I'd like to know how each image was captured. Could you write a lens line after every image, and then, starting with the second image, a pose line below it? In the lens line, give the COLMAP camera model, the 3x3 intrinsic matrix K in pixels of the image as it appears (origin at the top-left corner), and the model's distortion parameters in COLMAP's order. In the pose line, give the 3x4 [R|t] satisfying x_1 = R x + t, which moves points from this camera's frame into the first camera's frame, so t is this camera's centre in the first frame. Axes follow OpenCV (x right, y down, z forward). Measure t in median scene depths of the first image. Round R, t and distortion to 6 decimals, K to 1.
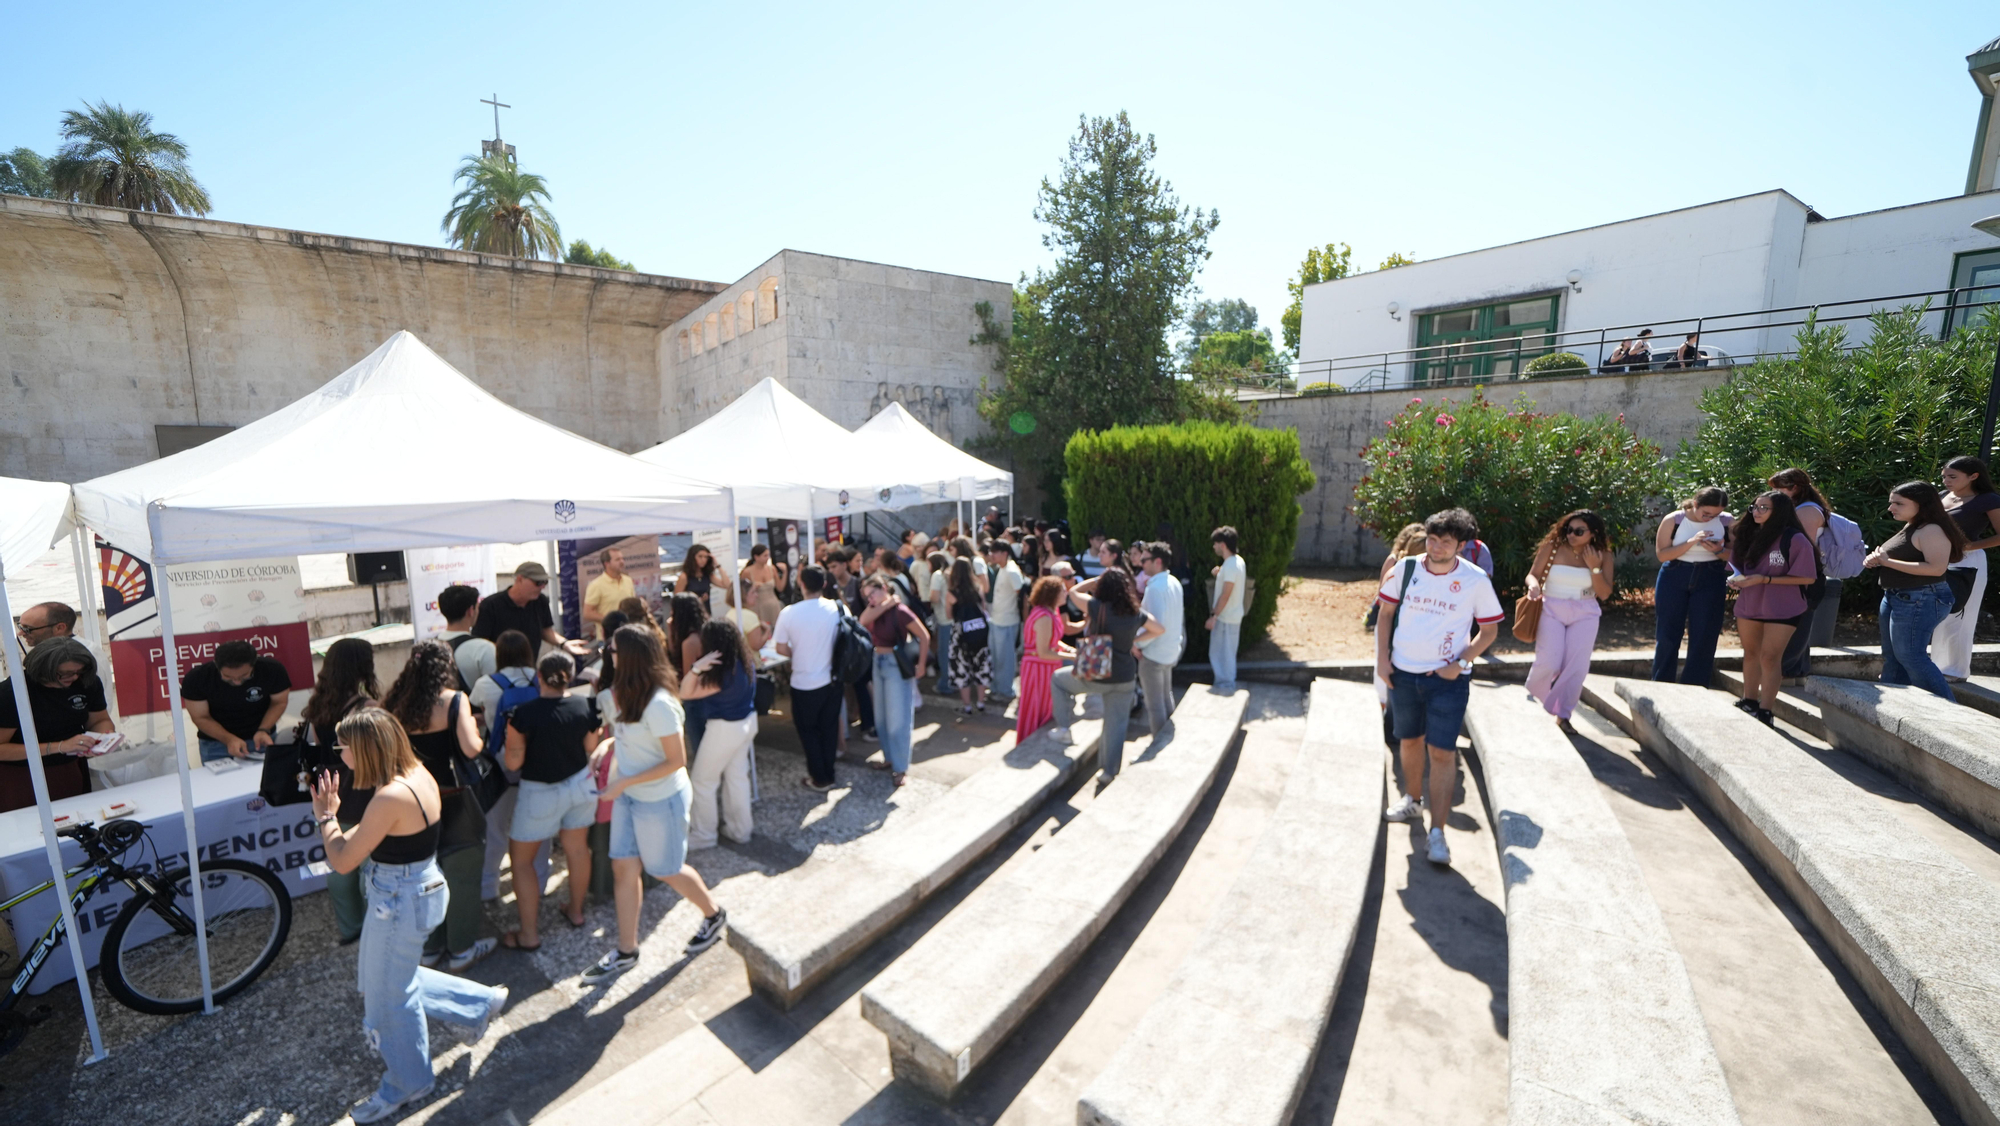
lens RADIAL K [[814.0, 0, 999.0], [0, 814.0, 578.1], [0, 0, 1]] dist [0.022499, -0.000206]
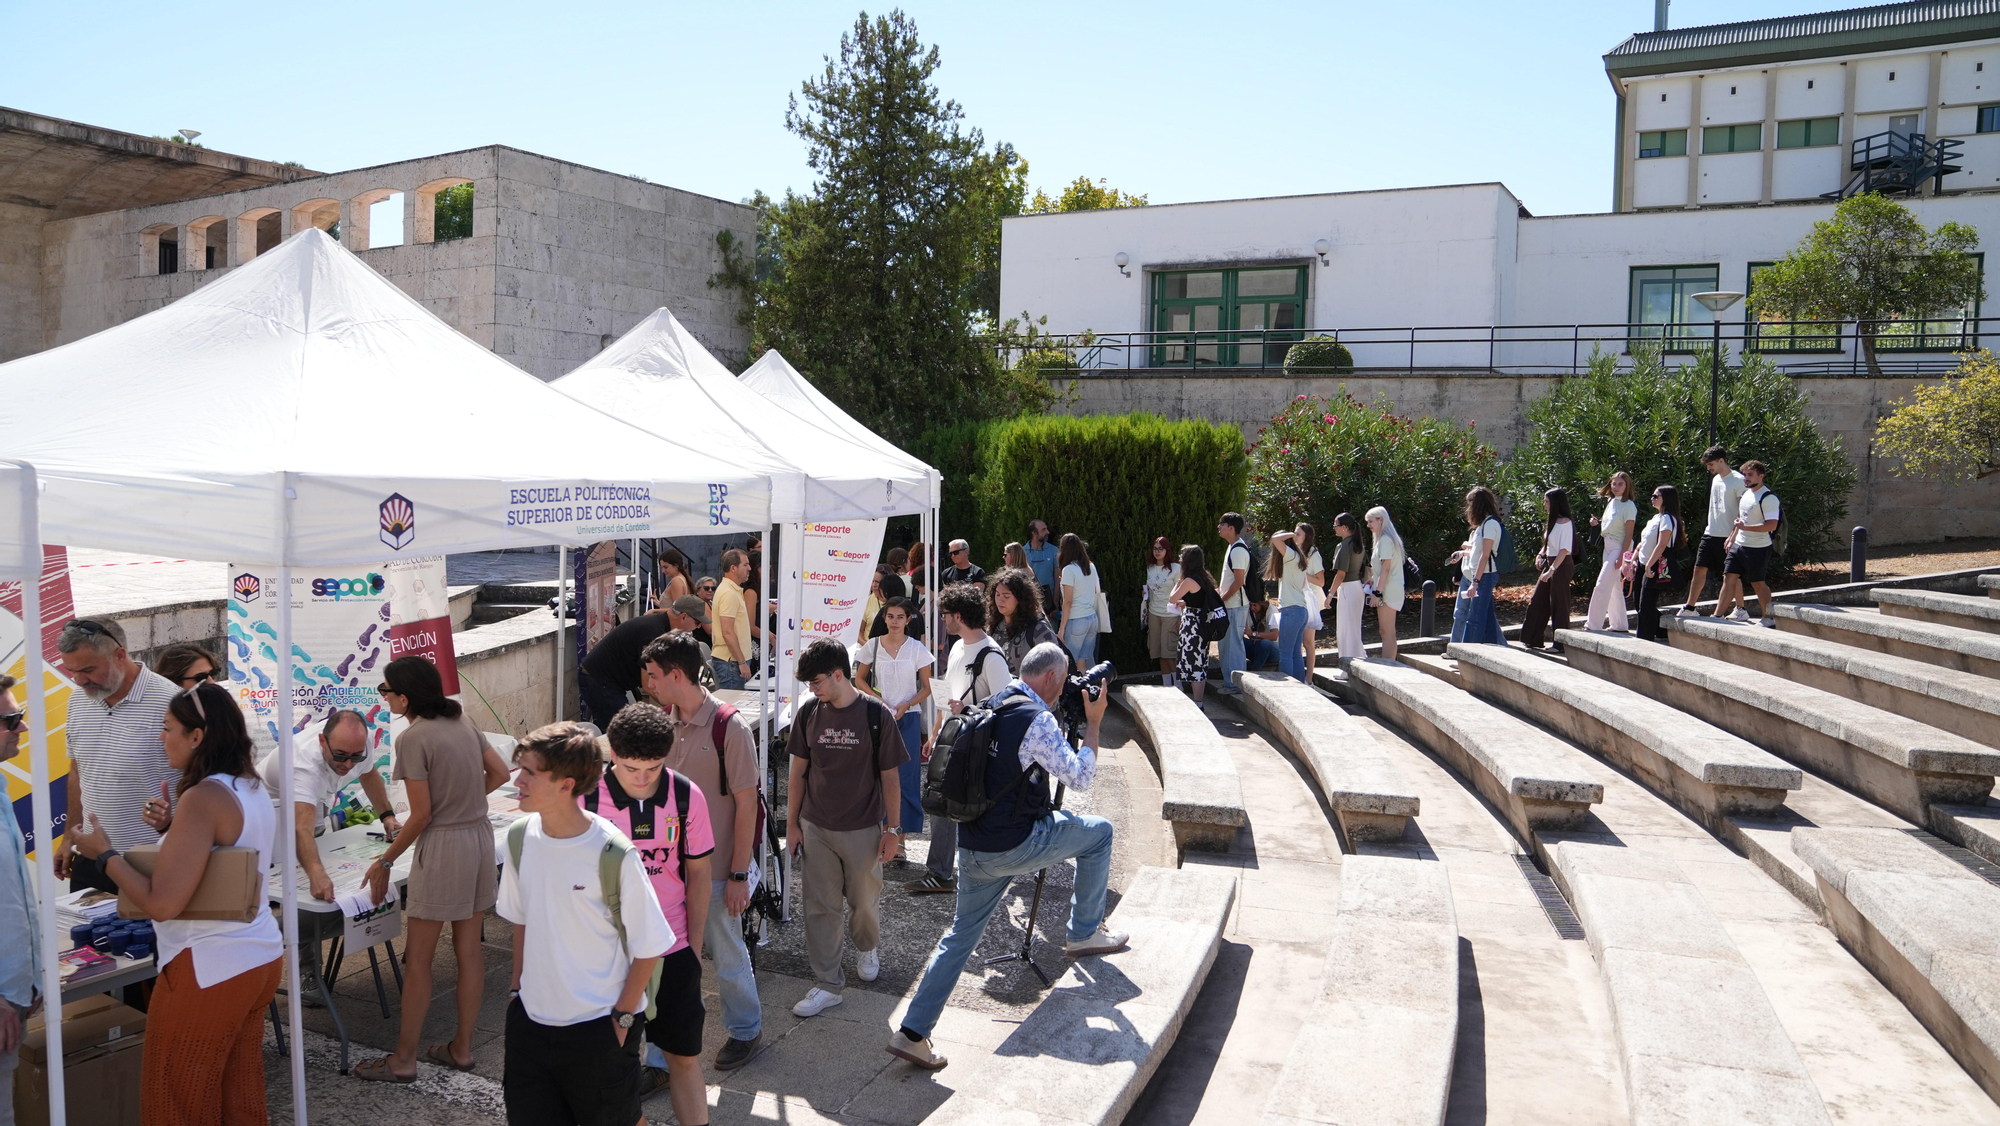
lens RADIAL K [[1423.4, 0, 1000.8], [0, 1423.4, 561.4], [0, 0, 1]] dist [-0.037771, 0.005094]
pose [[0.902905, -0.013557, 0.429627, -0.365385], [0.041706, 0.997550, -0.056172, 0.037763], [-0.427813, 0.068636, 0.901258, -0.234683]]
